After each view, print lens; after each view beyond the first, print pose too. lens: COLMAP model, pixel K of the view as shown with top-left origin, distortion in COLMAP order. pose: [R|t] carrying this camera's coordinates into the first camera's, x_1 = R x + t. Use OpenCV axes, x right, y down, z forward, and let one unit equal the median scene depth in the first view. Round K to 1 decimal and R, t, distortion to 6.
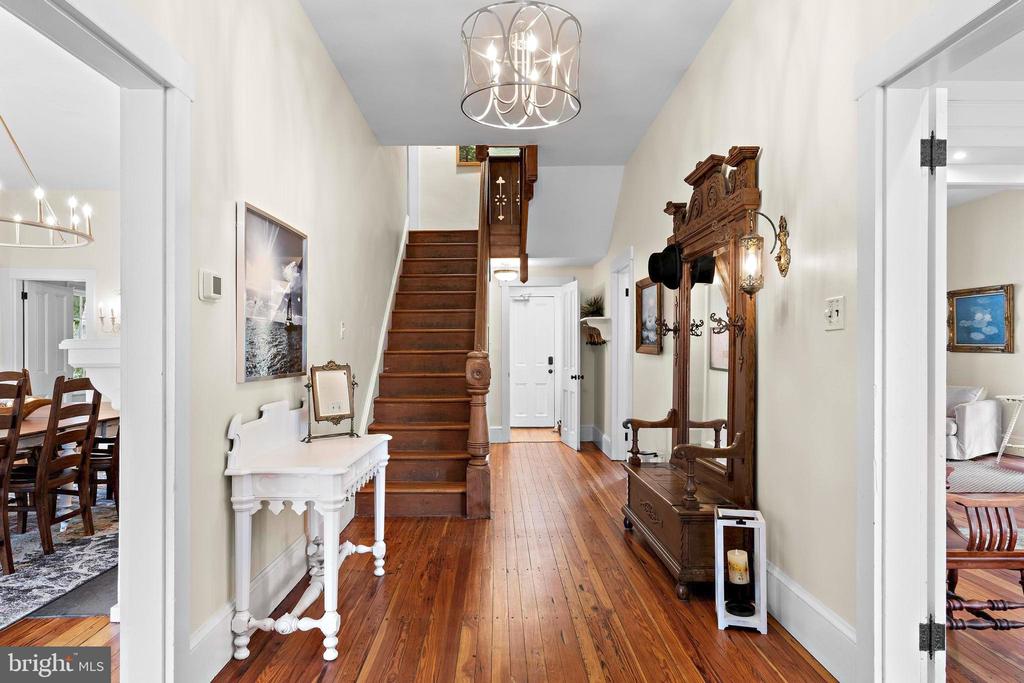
lens RADIAL K [[990.2, 0, 520.9], [0, 990.2, 350.3], [0, 0, 1]] dist [-0.002198, -0.000812]
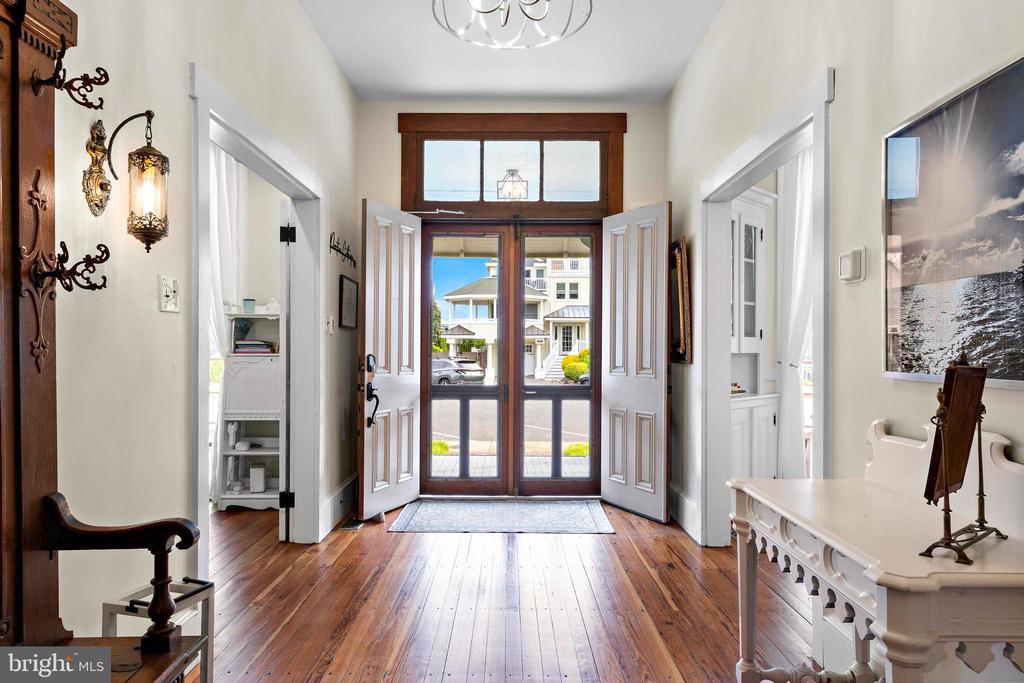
lens RADIAL K [[1100.2, 0, 504.7], [0, 1100.2, 338.0], [0, 0, 1]] dist [-0.003105, -0.011621]
pose [[-0.999630, -0.002743, 0.027051, -0.016116], [-0.003007, 0.999948, -0.009713, 0.010837], [-0.027023, -0.009790, -0.999587, 1.720360]]
